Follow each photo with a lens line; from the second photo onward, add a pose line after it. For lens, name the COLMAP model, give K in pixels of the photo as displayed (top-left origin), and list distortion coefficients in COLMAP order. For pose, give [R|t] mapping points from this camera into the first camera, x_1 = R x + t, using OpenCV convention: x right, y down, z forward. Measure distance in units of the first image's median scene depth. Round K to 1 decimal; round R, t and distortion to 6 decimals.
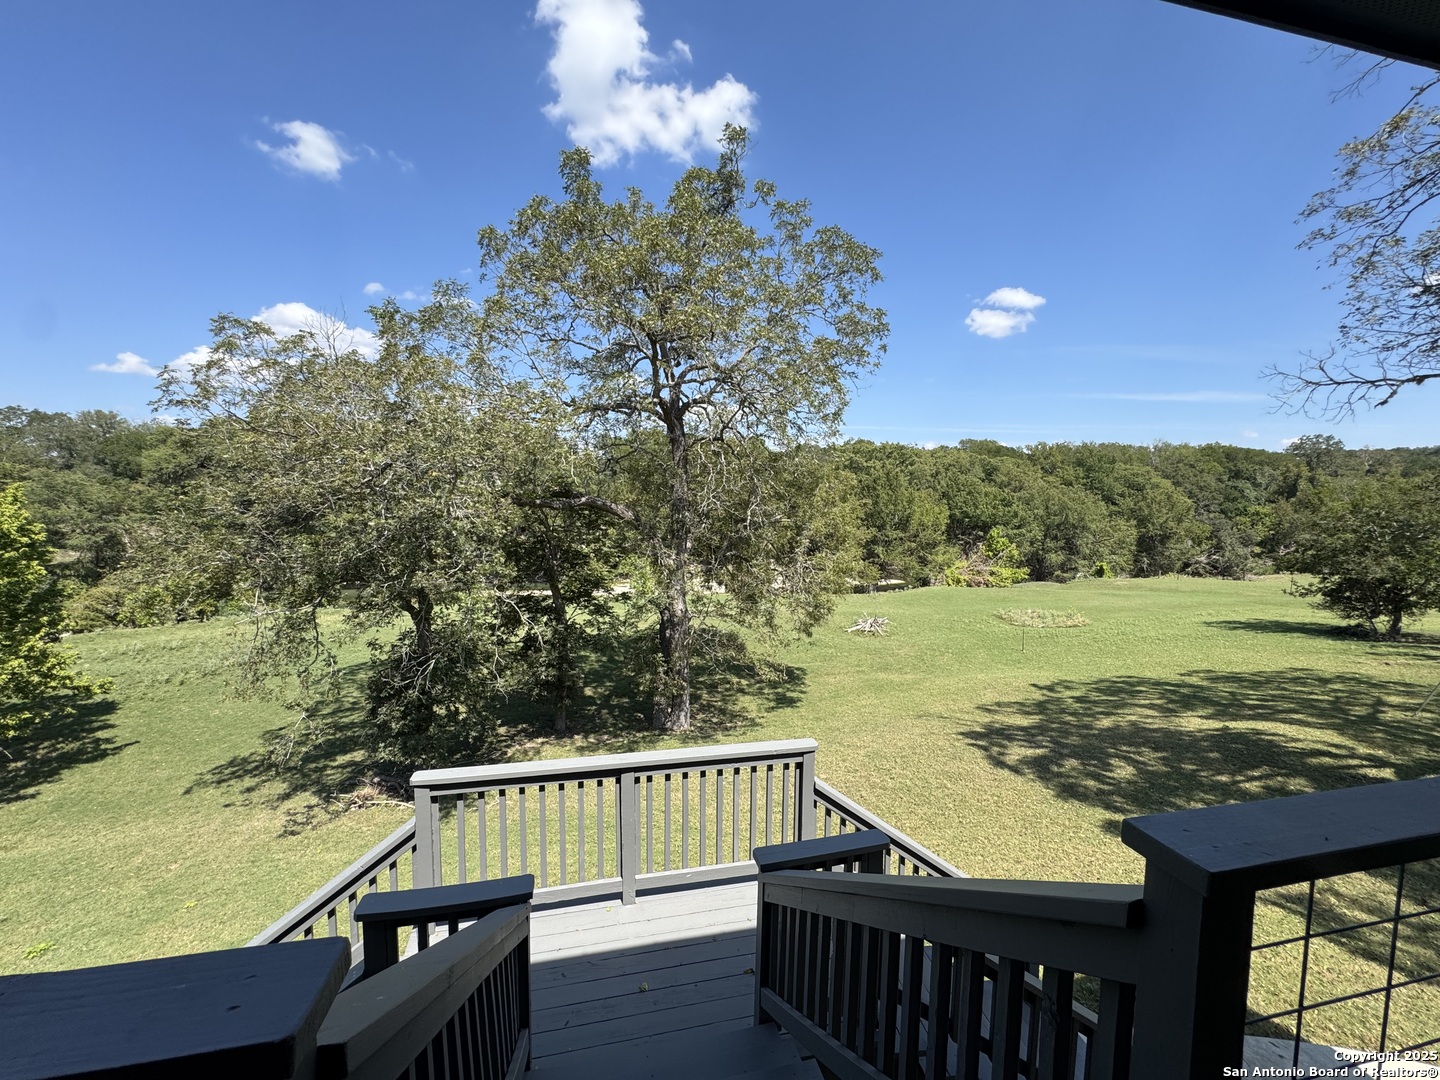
lens RADIAL K [[576.1, 0, 717.9], [0, 576.1, 541.5], [0, 0, 1]] dist [-0.004298, 0.000375]
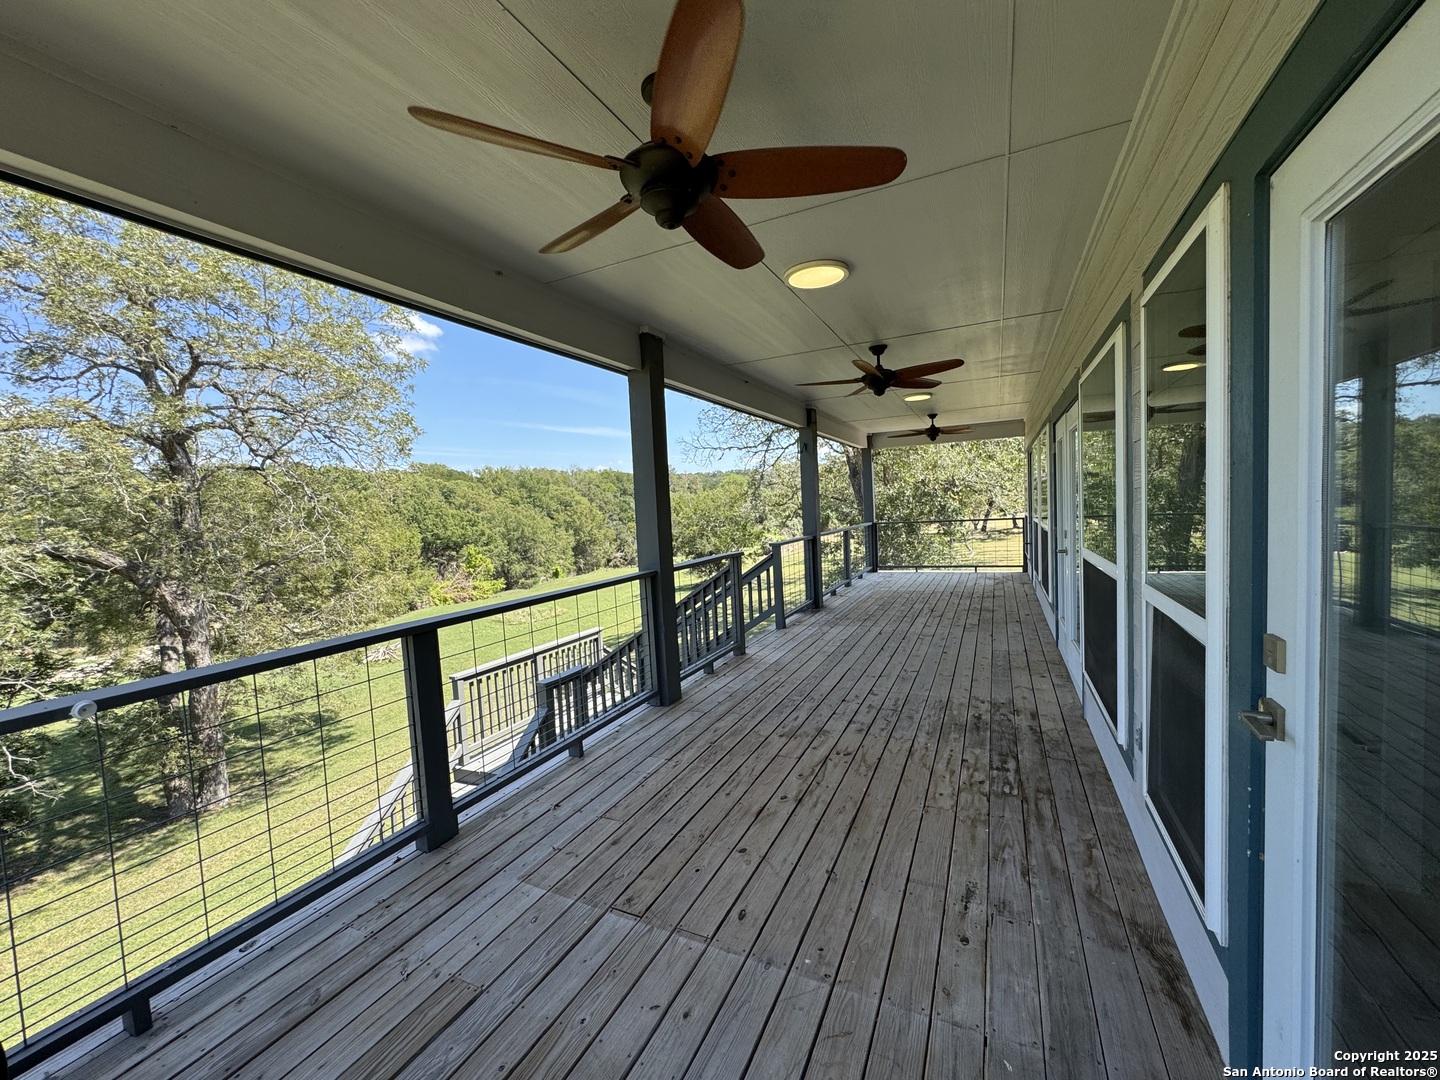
lens RADIAL K [[576.1, 0, 717.9], [0, 576.1, 541.5], [0, 0, 1]] dist [-0.004298, 0.000375]
pose [[0.621365, -0.088290, 0.778531, -0.155580], [0.118406, 0.992801, 0.018087, 0.006729], [-0.774522, 0.080944, 0.627346, -0.089491]]
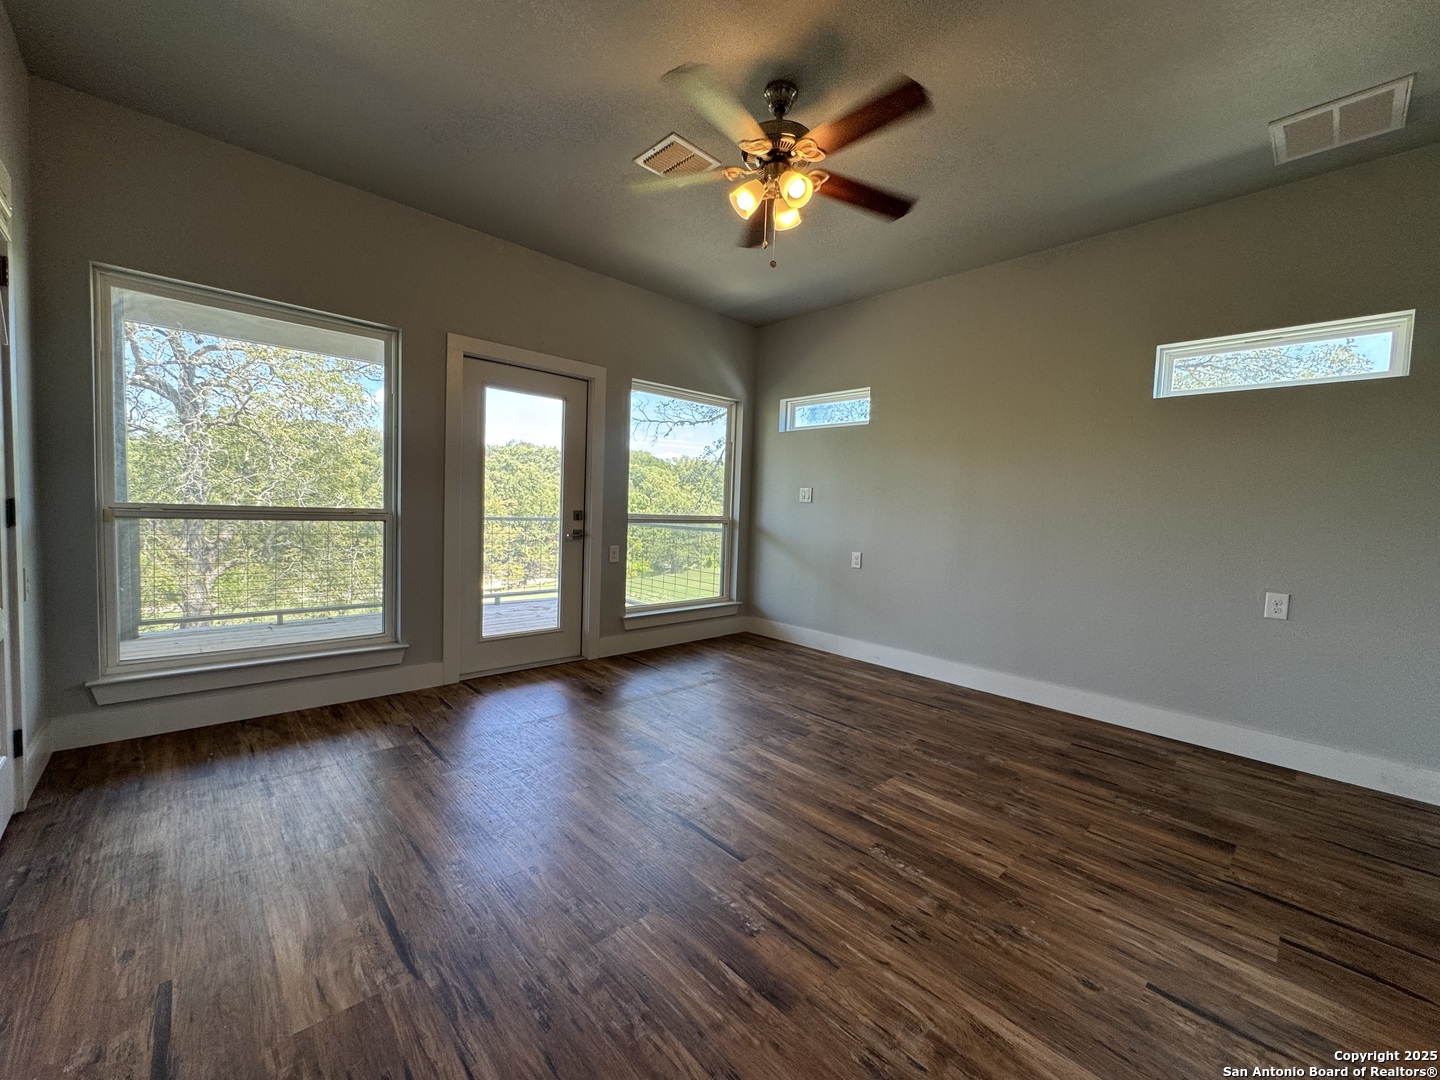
lens RADIAL K [[576.1, 0, 717.9], [0, 576.1, 541.5], [0, 0, 1]] dist [-0.004298, 0.000375]
pose [[0.860243, -0.013542, 0.509705, 0.122224], [0.017395, 0.999845, -0.002795, 0.023891], [-0.509588, 0.011271, 0.860345, -0.158591]]
